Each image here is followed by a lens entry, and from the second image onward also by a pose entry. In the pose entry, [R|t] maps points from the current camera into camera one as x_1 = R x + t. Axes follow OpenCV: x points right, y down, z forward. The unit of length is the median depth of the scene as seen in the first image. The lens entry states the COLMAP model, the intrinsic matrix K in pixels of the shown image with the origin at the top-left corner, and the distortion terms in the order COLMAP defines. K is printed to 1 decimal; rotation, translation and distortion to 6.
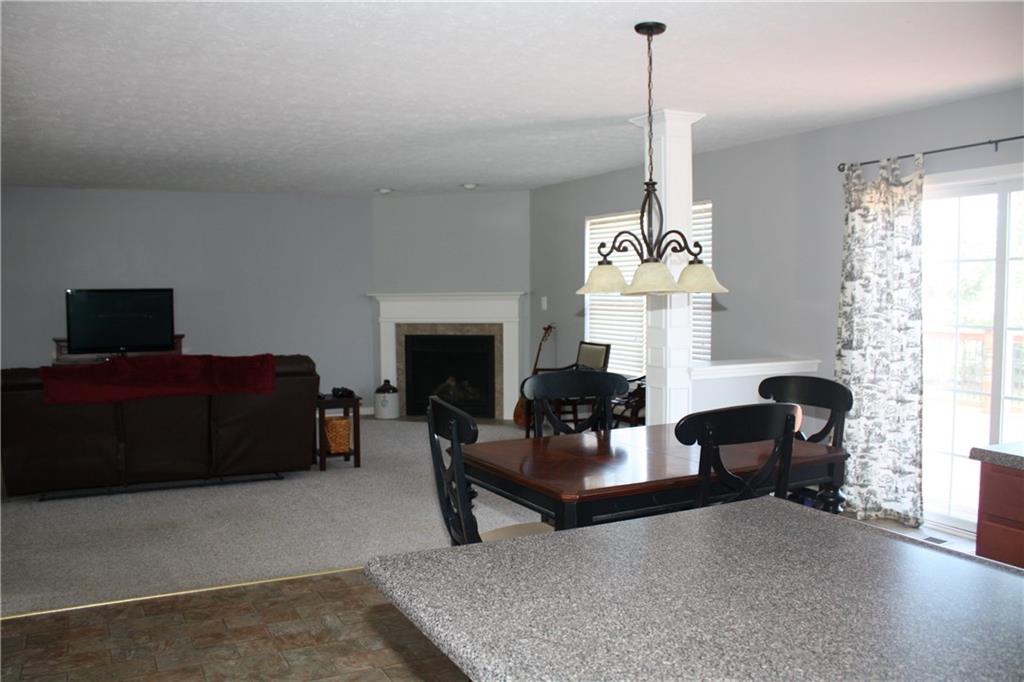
lens RADIAL K [[859.4, 0, 512.0], [0, 859.4, 341.0], [0, 0, 1]] dist [-0.081816, 0.013996]
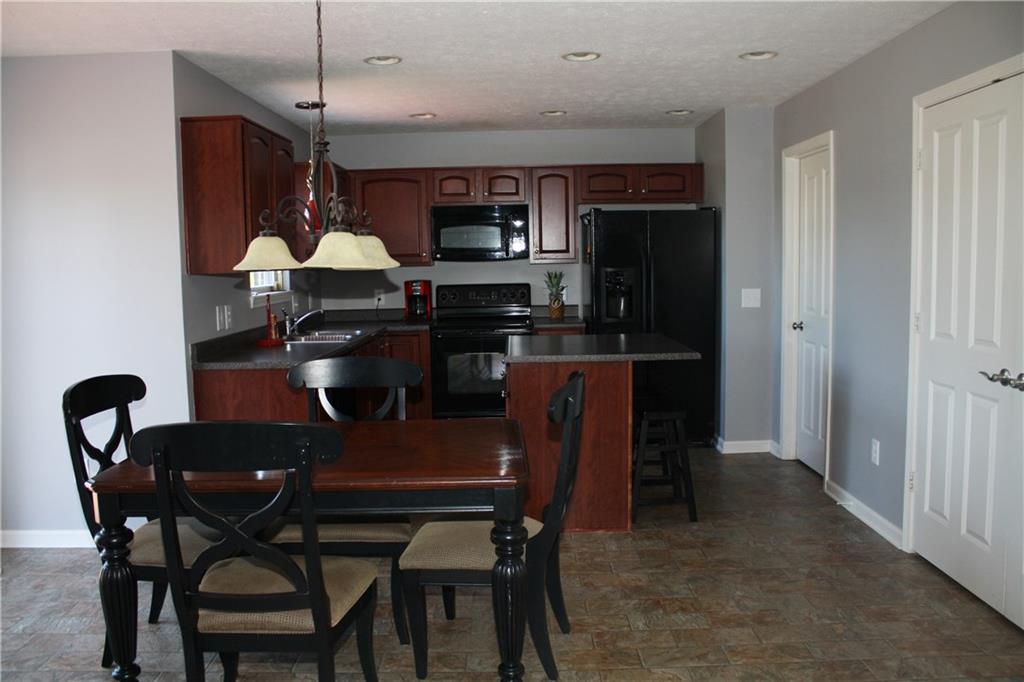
lens RADIAL K [[874.5, 0, 499.8], [0, 874.5, 346.3], [0, 0, 1]] dist [-0.191181, 0.203168]
pose [[-0.881262, -0.025922, 0.471916, -0.369538], [0.052353, 0.986996, 0.151979, -0.070127], [-0.469719, 0.158640, -0.868445, 1.212594]]
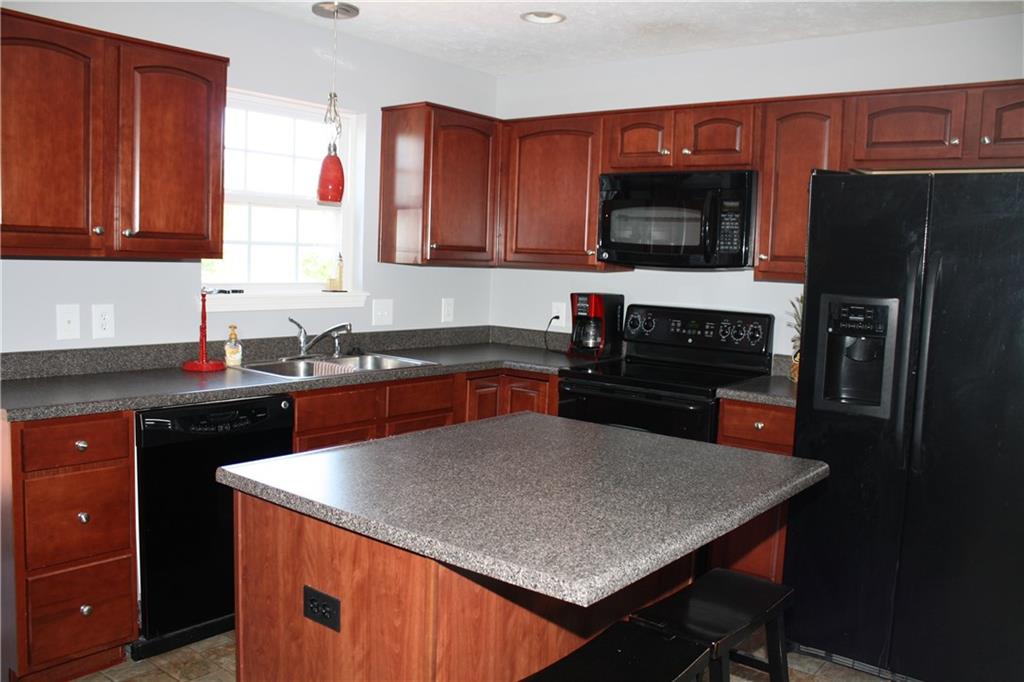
lens RADIAL K [[859.4, 0, 512.0], [0, 859.4, 341.0], [0, 0, 1]] dist [-0.081816, 0.013996]
pose [[-0.394200, -0.098626, 0.913717, -0.359665], [0.023983, 0.992782, 0.117508, -0.031415], [-0.918712, 0.068236, -0.388990, 0.566985]]
